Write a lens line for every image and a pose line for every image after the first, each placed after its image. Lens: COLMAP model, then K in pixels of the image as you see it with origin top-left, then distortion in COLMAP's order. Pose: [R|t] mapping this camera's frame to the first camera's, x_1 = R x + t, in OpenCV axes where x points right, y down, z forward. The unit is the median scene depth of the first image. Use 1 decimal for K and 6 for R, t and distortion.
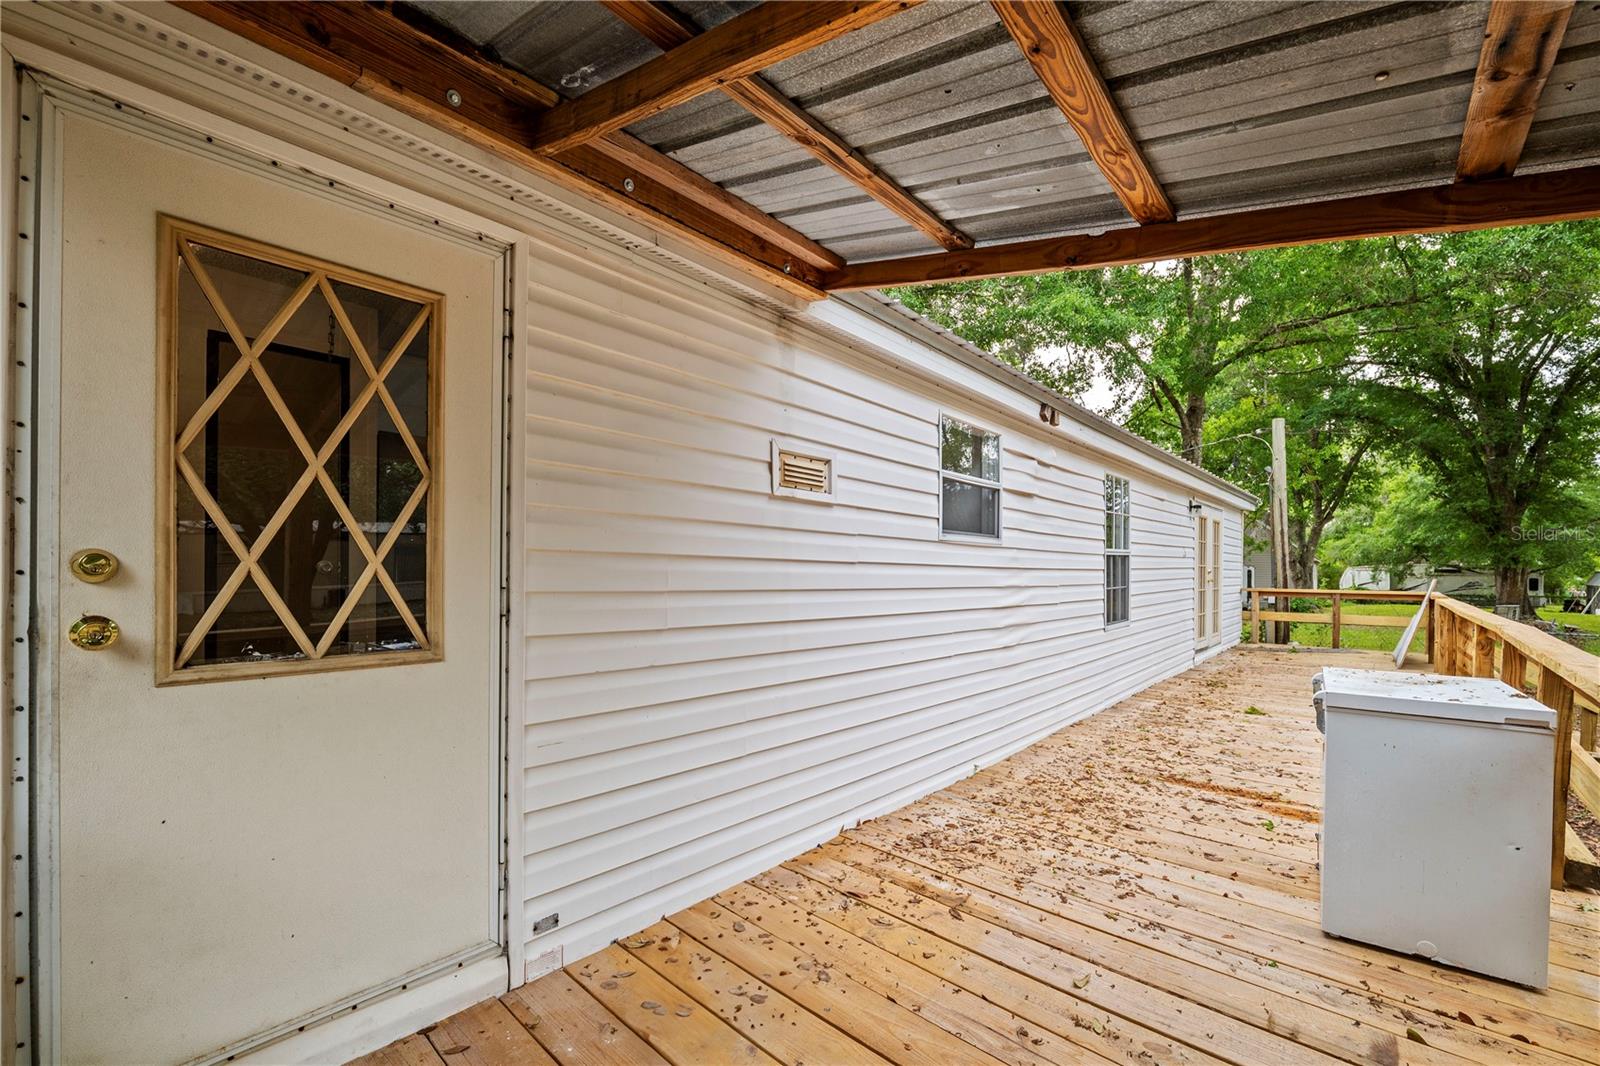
lens RADIAL K [[658.1, 0, 797.9], [0, 658.1, 556.8], [0, 0, 1]] dist [-0.009765, 0.000372]
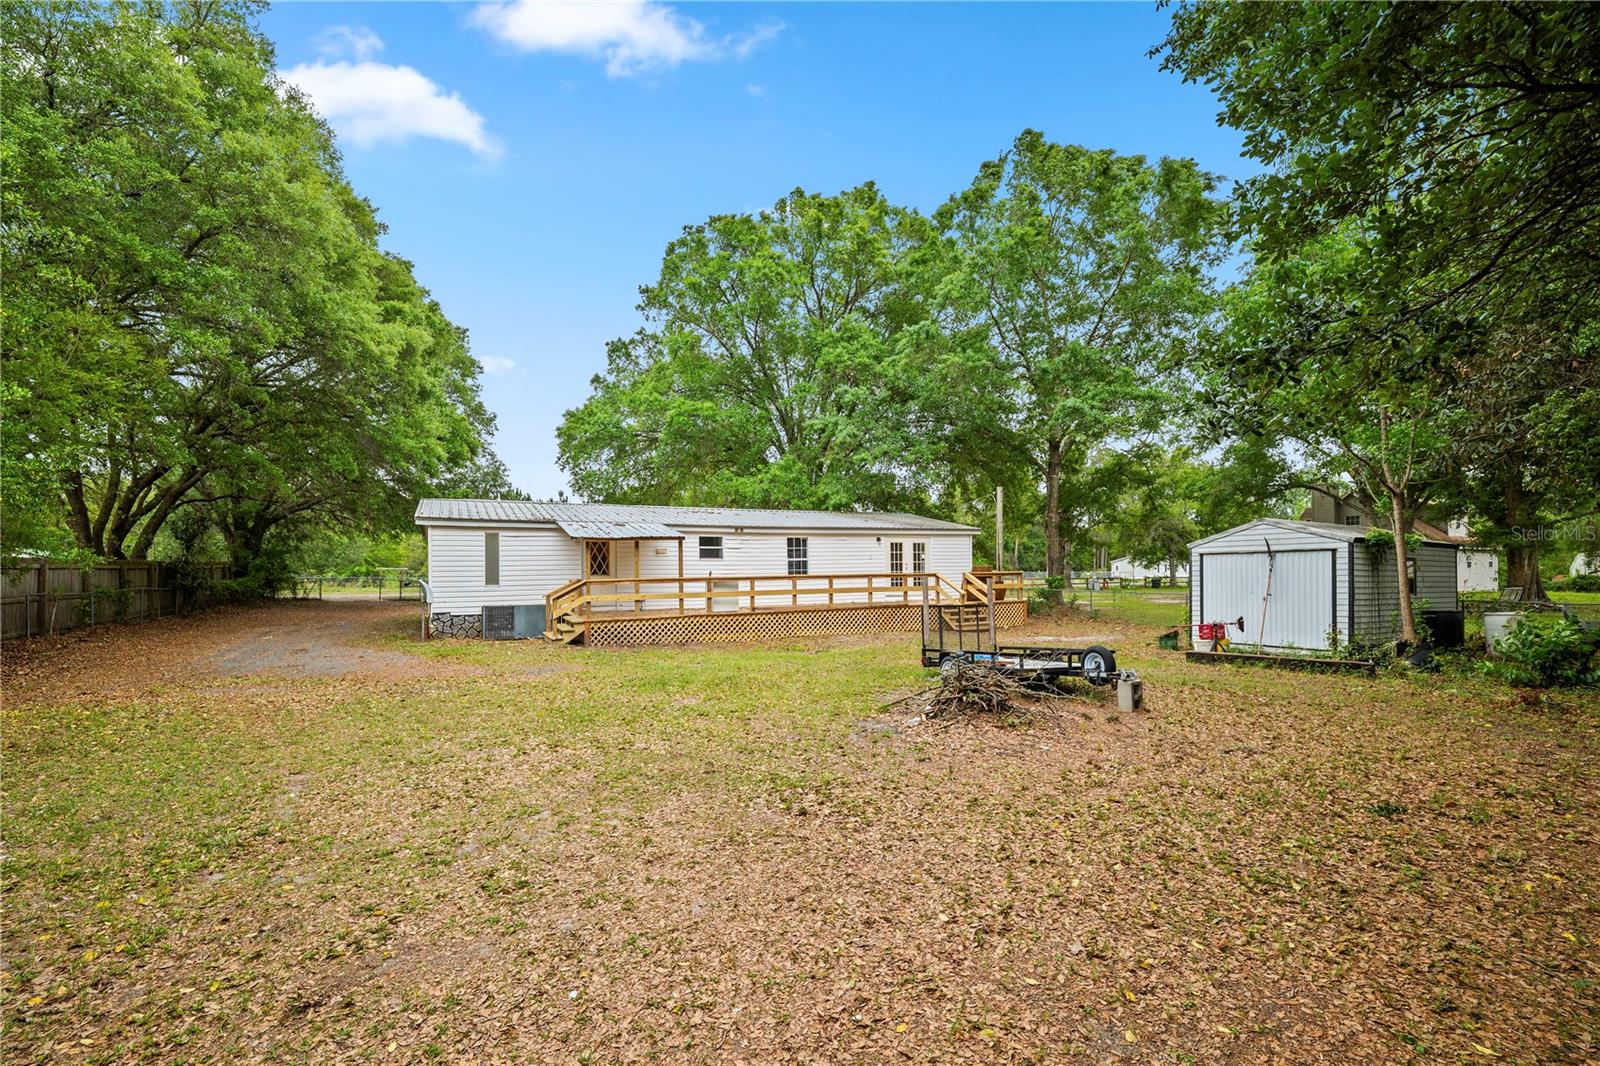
lens RADIAL K [[658.1, 0, 797.9], [0, 658.1, 556.8], [0, 0, 1]] dist [-0.009765, 0.000372]
pose [[0.935714, -0.024790, -0.351888, 1.638538], [0.024628, 0.999684, -0.004937, -0.004119], [0.351899, -0.004046, 0.936029, -2.135945]]
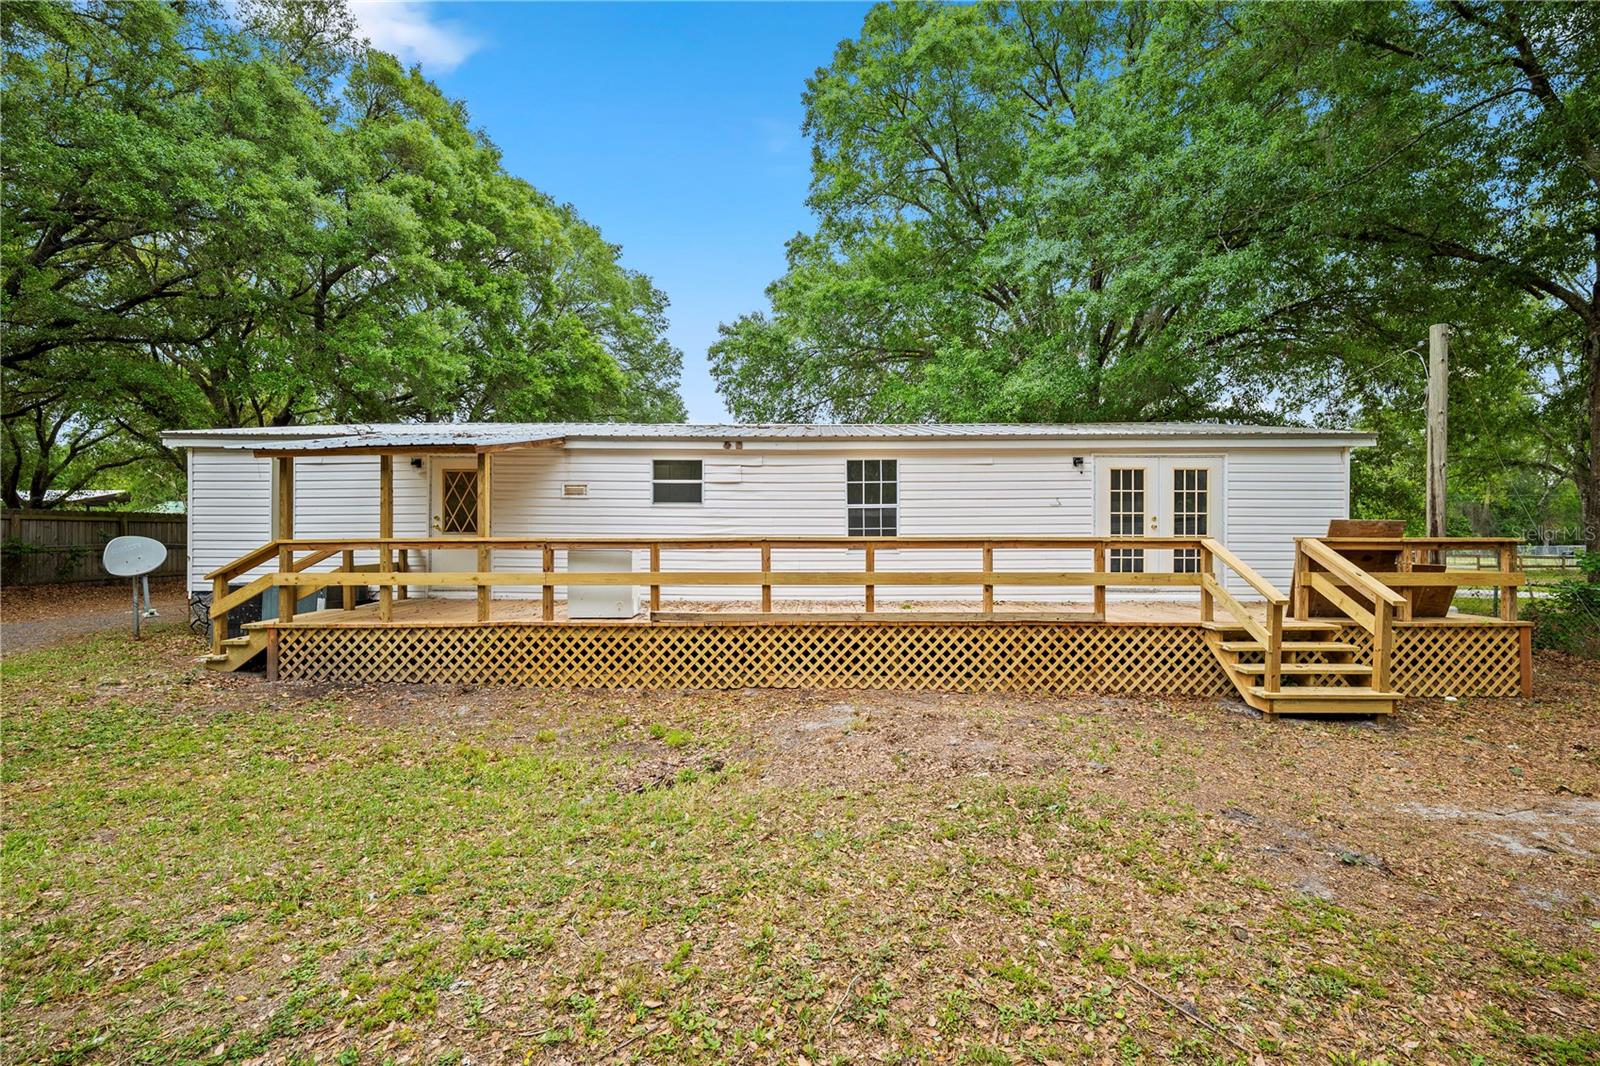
lens RADIAL K [[642.9, 0, 834.7], [0, 642.9, 536.3], [0, 0, 1]] dist [-0.019700, 0.000124]
pose [[0.669473, -0.011693, -0.742744, 1.542229], [0.017436, 0.999848, -0.000025, 0.063119], [0.742632, -0.012934, 0.669575, -0.110910]]
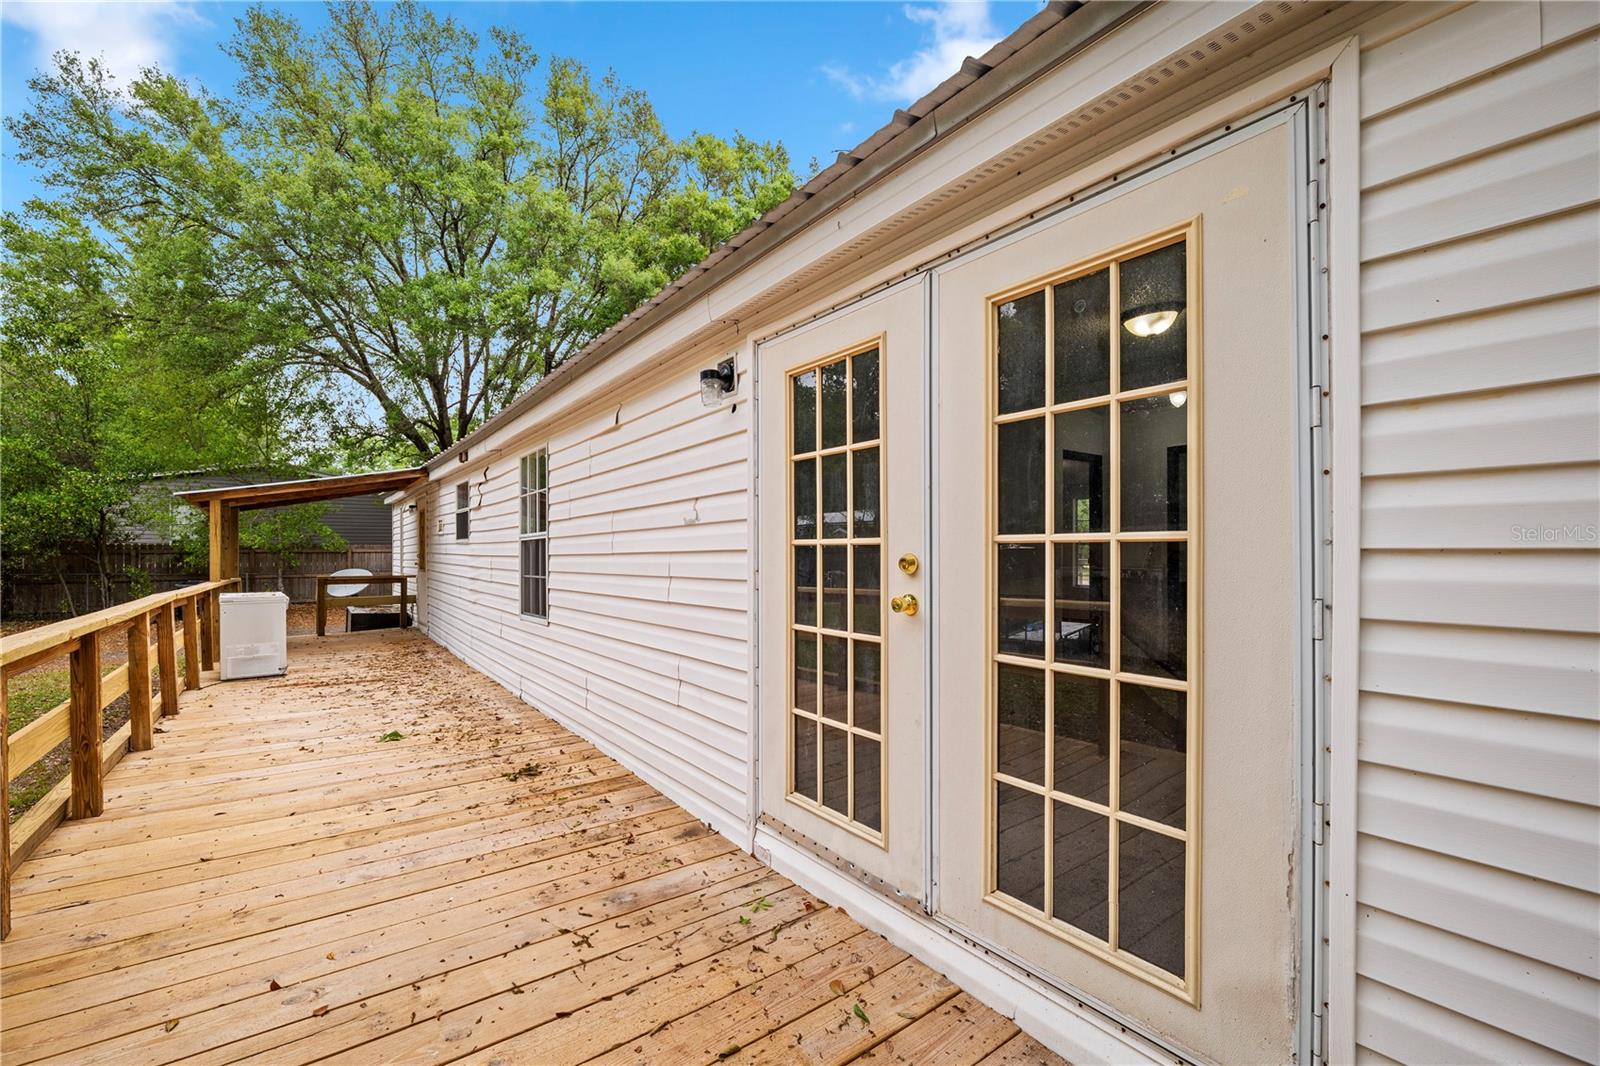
lens RADIAL K [[658.1, 0, 797.9], [0, 658.1, 556.8], [0, 0, 1]] dist [-0.009765, 0.000372]
pose [[-0.180471, -0.005882, -0.983563, 1.261007], [0.011988, 0.999895, -0.008180, 0.031066], [0.983507, -0.013267, -0.180381, 1.482842]]
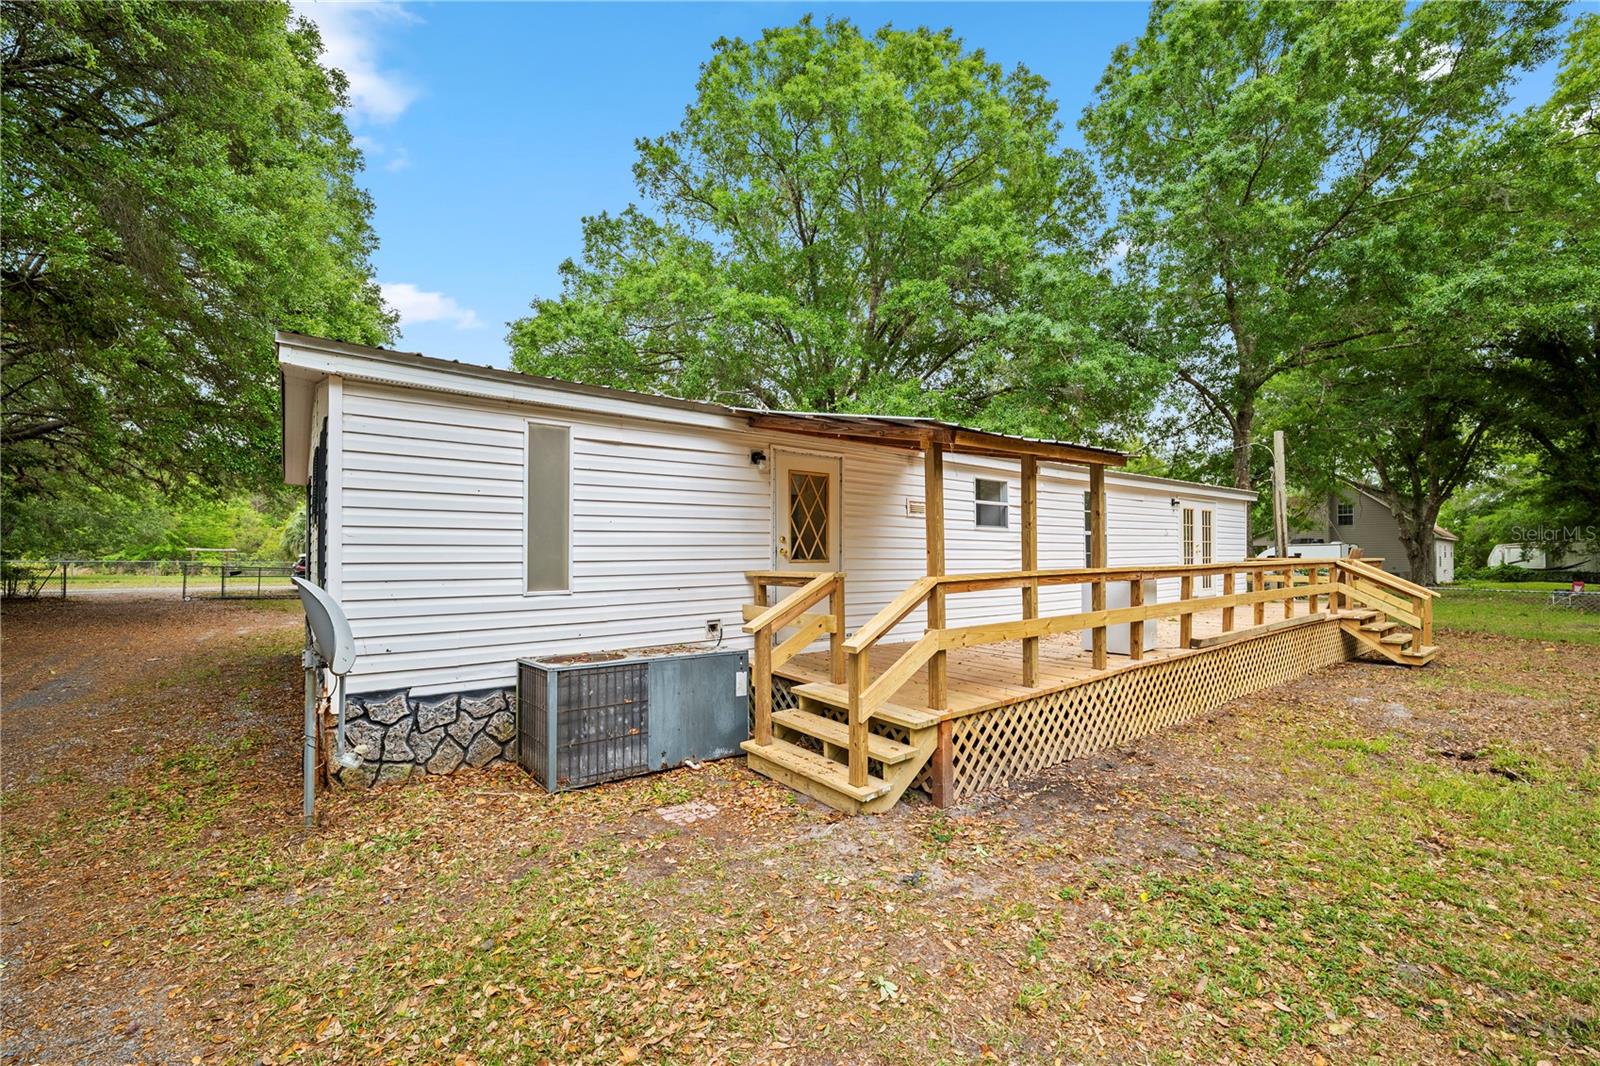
lens RADIAL K [[639.8, 0, 800.0], [0, 639.8, 533.0], [0, 0, 1]] dist [0.000267, 0.000168]
pose [[0.984832, -0.016293, -0.172747, -0.008031], [0.013457, 0.999755, -0.017572, 0.011557], [0.172991, 0.014981, 0.984810, -0.832176]]
